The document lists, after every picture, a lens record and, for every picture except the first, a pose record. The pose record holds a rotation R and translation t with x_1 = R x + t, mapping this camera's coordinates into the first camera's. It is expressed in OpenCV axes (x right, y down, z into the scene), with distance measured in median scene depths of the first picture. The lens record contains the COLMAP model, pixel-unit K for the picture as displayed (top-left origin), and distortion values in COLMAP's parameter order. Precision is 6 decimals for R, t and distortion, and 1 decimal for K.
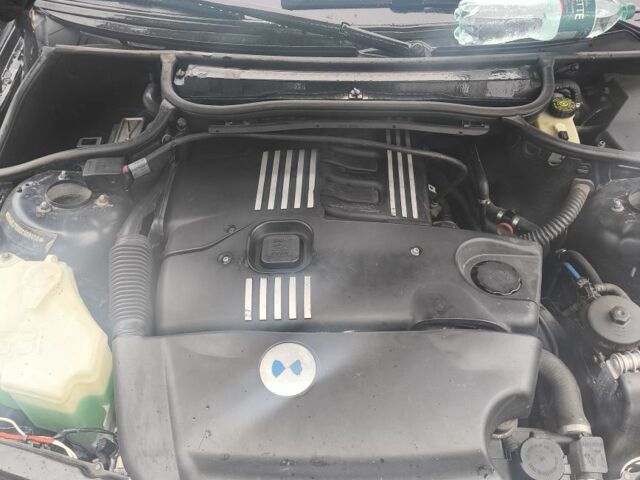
lens RADIAL K [[632.7, 0, 320.2], [0, 632.7, 238.7], [0, 0, 1]] dist [0.110261, -0.152028]
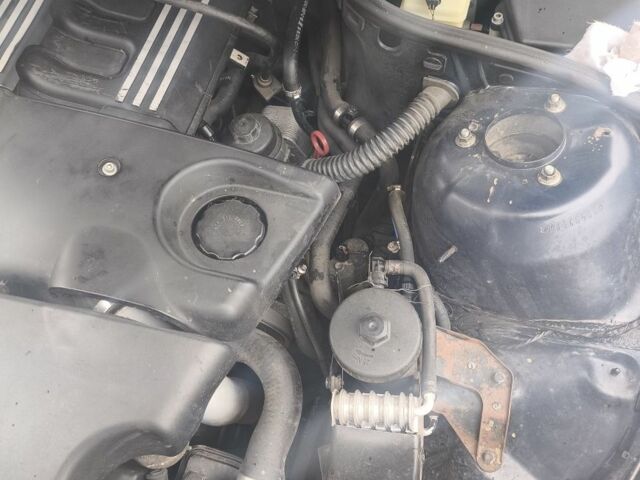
lens RADIAL K [[632.7, 0, 320.2], [0, 632.7, 238.7], [0, 0, 1]] dist [0.110261, -0.152028]
pose [[0.967834, 0.174995, -0.180760, 0.464080], [-0.113808, 0.945278, 0.305772, -0.129190], [0.224377, -0.275365, 0.934788, 0.404596]]
